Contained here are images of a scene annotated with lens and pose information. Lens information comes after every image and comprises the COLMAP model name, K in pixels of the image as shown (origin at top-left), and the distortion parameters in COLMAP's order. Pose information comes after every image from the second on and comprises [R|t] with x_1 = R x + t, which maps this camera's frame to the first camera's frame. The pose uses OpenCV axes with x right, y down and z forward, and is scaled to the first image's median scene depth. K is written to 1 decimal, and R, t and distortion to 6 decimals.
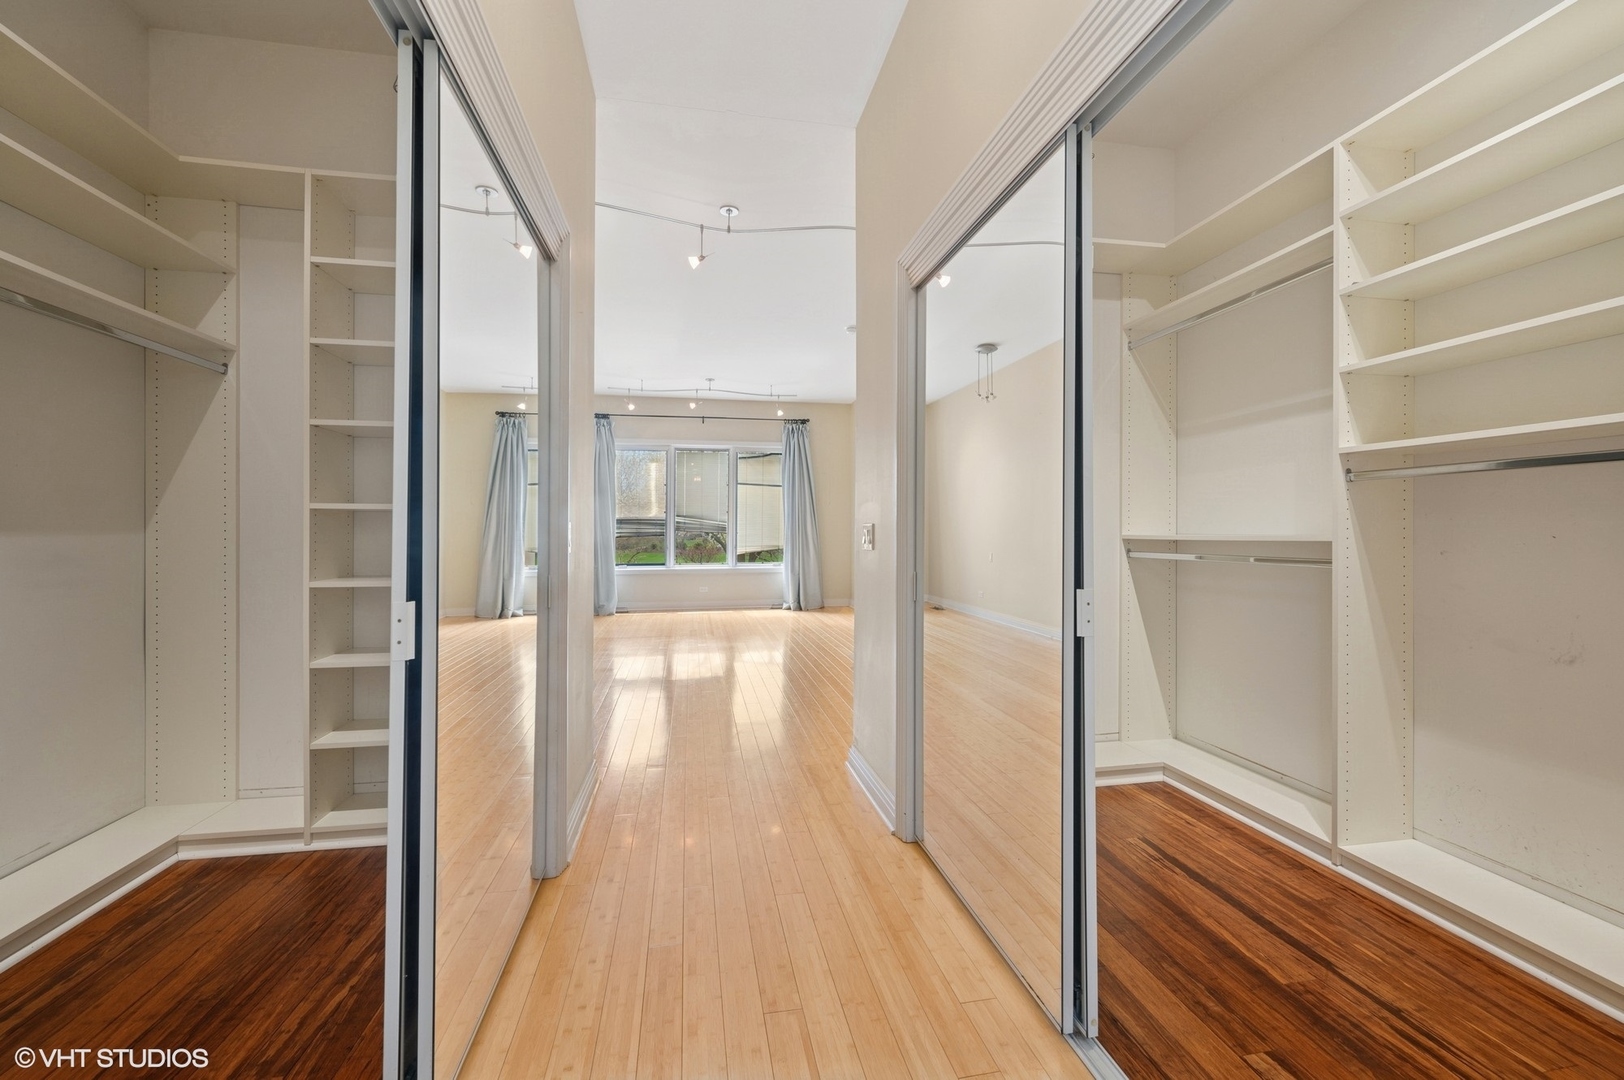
lens RADIAL K [[636.1, 0, 810.9], [0, 636.1, 533.6], [0, 0, 1]] dist [-0.000269, -0.000016]
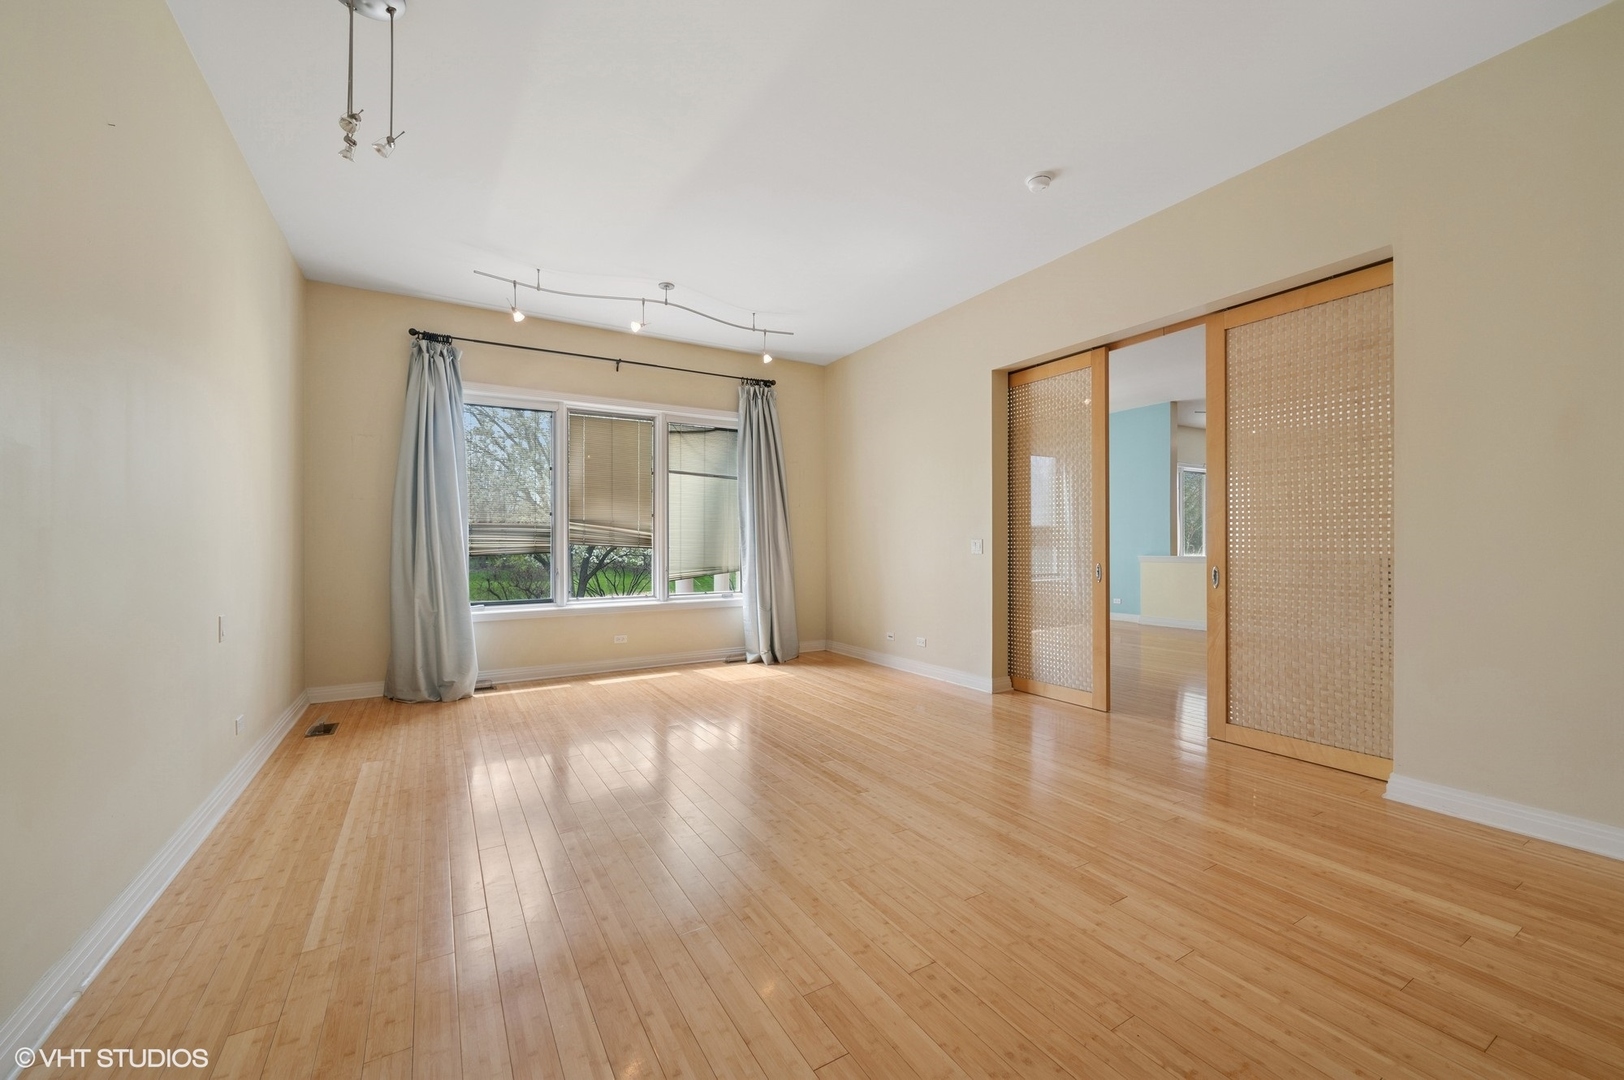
lens RADIAL K [[636.1, 0, 812.3], [0, 636.1, 542.0], [0, 0, 1]] dist [-0.000269, -0.000016]
pose [[0.936047, -0.000699, 0.351875, -0.211057], [0.007373, 0.999817, -0.017626, 0.005929], [-0.351799, 0.019093, 0.935881, 0.356075]]
